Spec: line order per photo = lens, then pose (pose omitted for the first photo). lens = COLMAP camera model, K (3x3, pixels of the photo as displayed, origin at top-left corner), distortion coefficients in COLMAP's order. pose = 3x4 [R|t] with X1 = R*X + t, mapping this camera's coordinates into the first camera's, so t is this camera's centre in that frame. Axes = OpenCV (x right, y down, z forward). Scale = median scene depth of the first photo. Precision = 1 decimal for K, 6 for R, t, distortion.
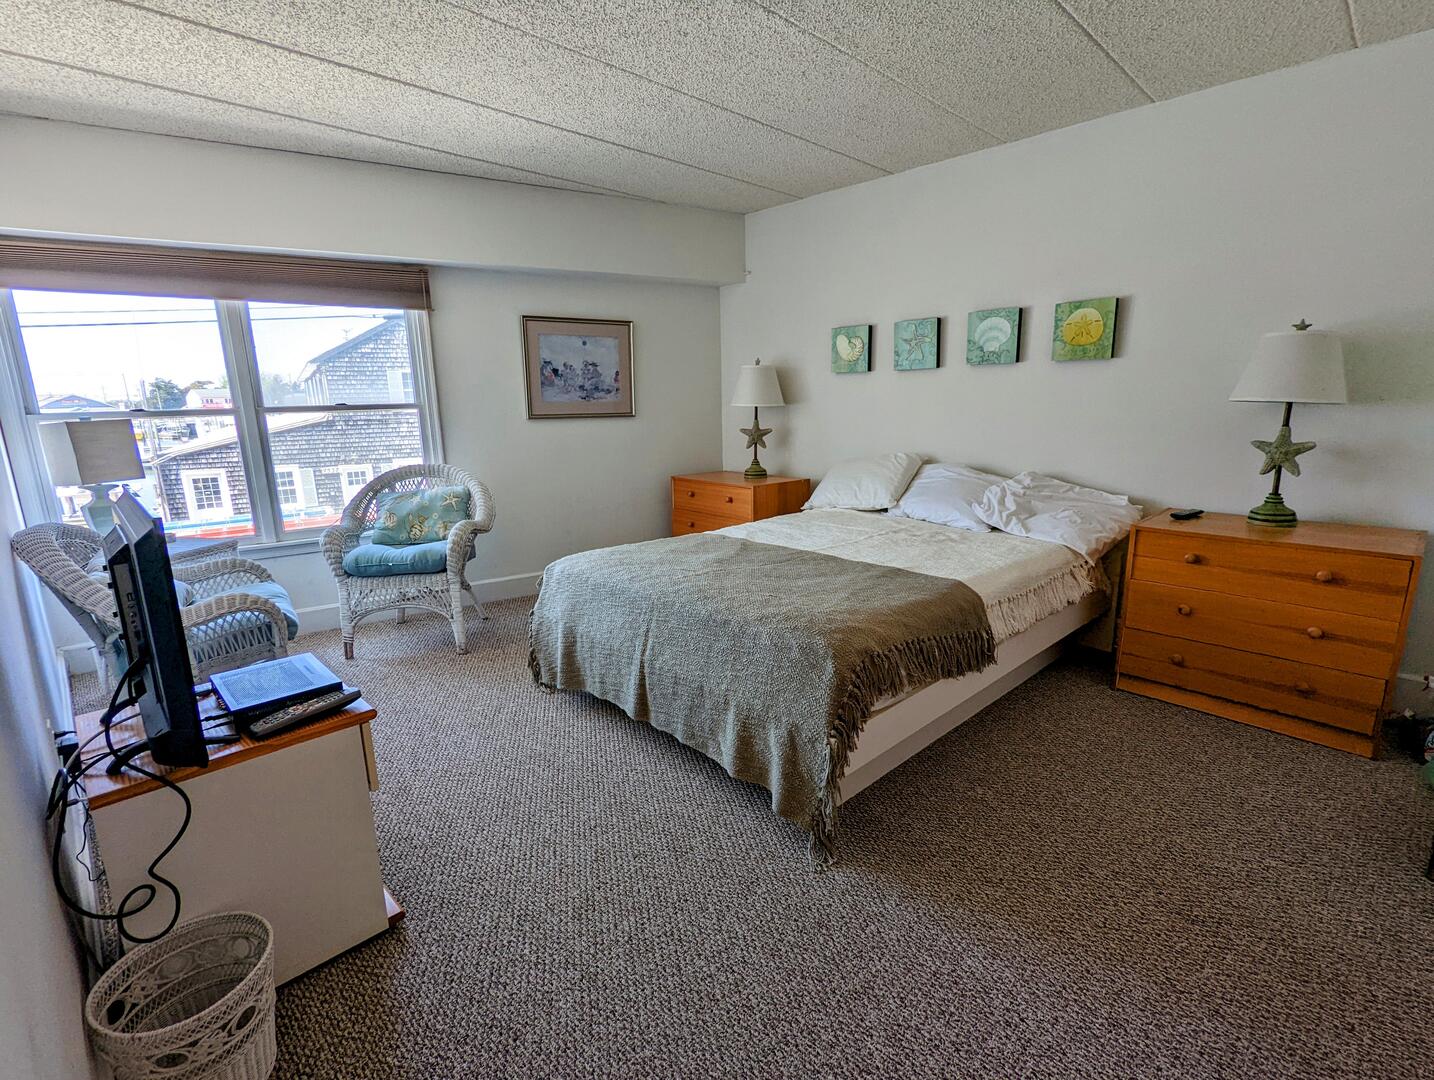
lens RADIAL K [[681.3, 0, 715.9], [0, 681.3, 551.4], [0, 0, 1]] dist [-0.000631, -0.000138]
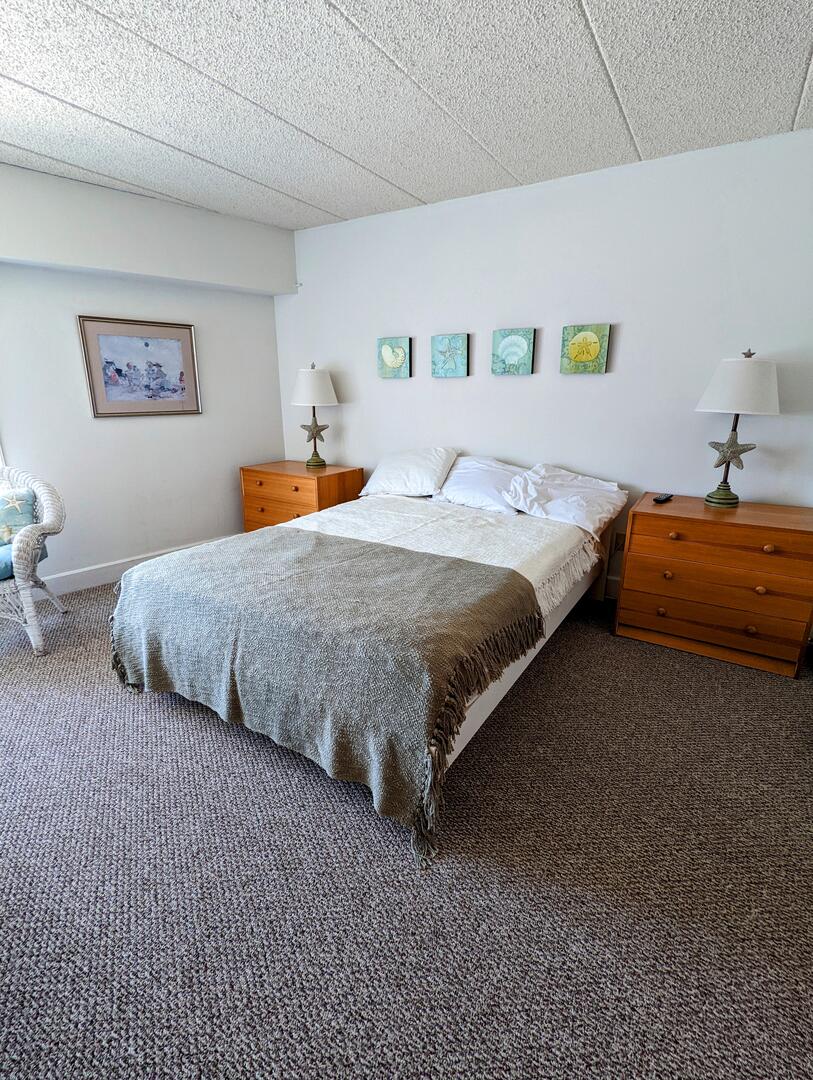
lens RADIAL K [[513.1, 0, 401.3], [0, 513.1, 539.6], [0, 0, 1]] dist [-0.000631, -0.000138]
pose [[0.968428, -0.059991, 0.241967, -0.031803], [0.043157, 0.996303, 0.074286, -0.069033], [-0.245529, -0.061498, 0.967437, 0.169827]]
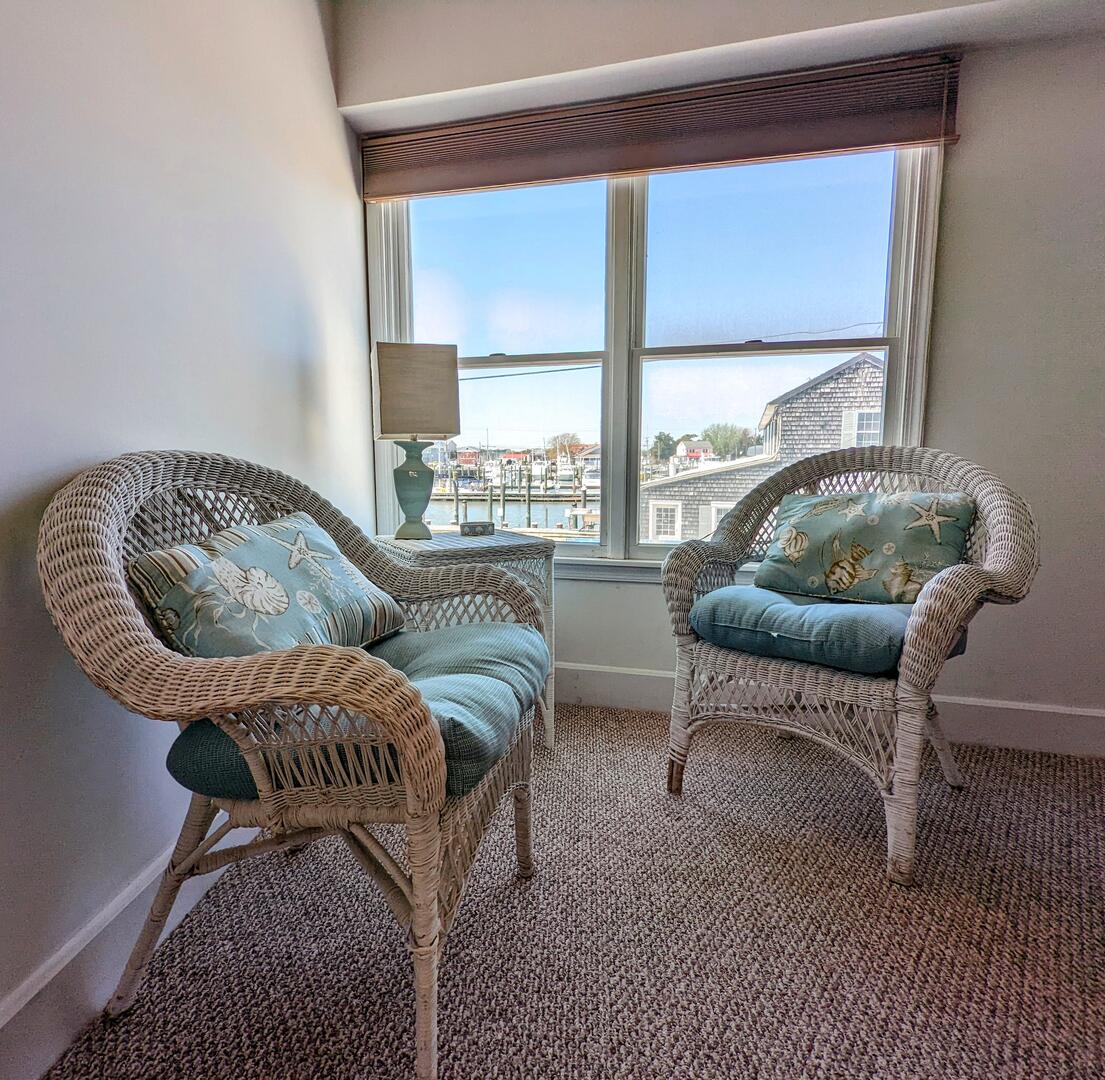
lens RADIAL K [[672.8, 0, 546.4], [0, 672.8, 547.9], [0, 0, 1]] dist [-0.005772, -0.001999]
pose [[0.661891, 0.119558, -0.740004, -0.291579], [-0.183145, 0.983073, -0.004984, -0.009445], [0.726883, 0.138827, 0.672584, 0.668985]]
